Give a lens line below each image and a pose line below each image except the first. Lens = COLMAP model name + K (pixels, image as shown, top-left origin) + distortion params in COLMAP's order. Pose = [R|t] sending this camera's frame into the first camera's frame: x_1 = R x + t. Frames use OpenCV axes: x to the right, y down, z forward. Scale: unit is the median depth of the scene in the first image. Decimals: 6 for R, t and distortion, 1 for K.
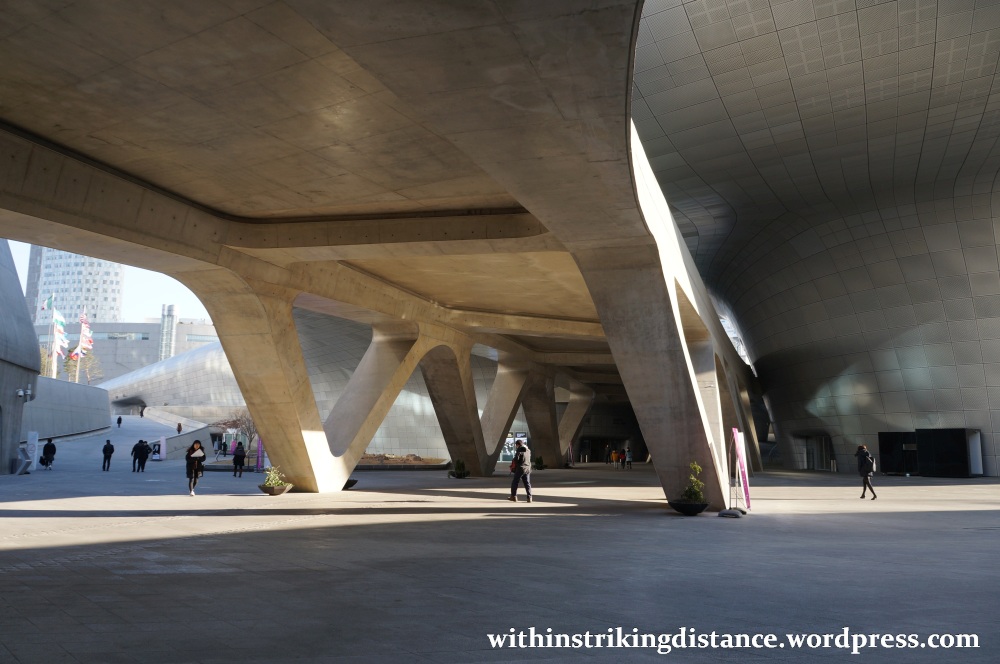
lens RADIAL K [[772.7, 0, 498.7], [0, 772.7, 329.2], [0, 0, 1]] dist [-0.013963, -0.010170]
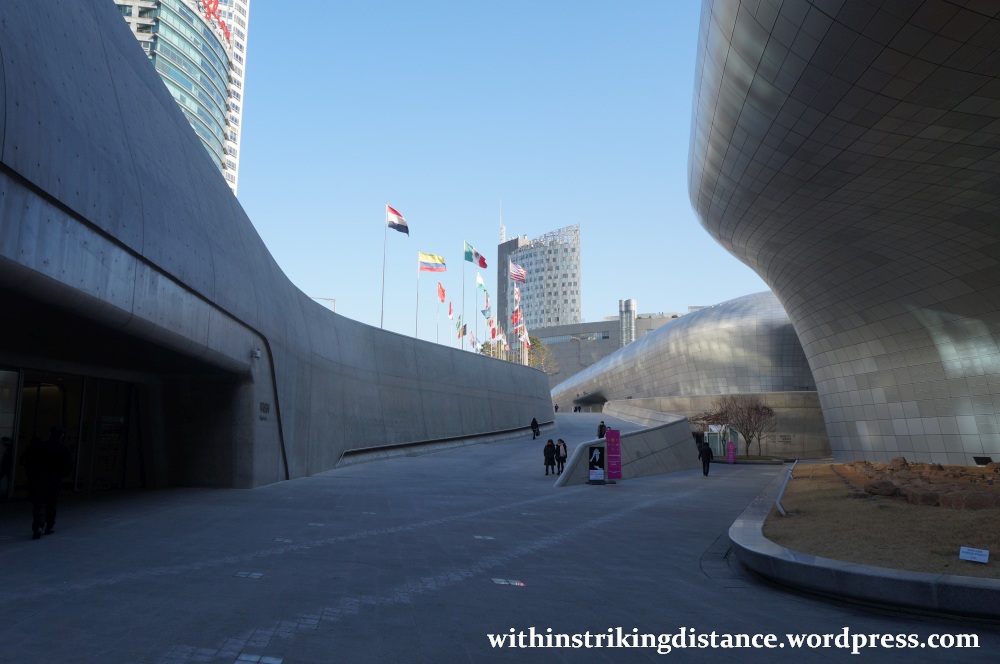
lens RADIAL K [[772.7, 0, 498.4], [0, 772.7, 331.3], [0, 0, 1]] dist [-0.013963, -0.010170]
pose [[0.836482, -0.081366, -0.541920, -0.048152], [0.080671, 0.996425, -0.025088, 0.017743], [0.542024, -0.022731, 0.840055, 0.118309]]
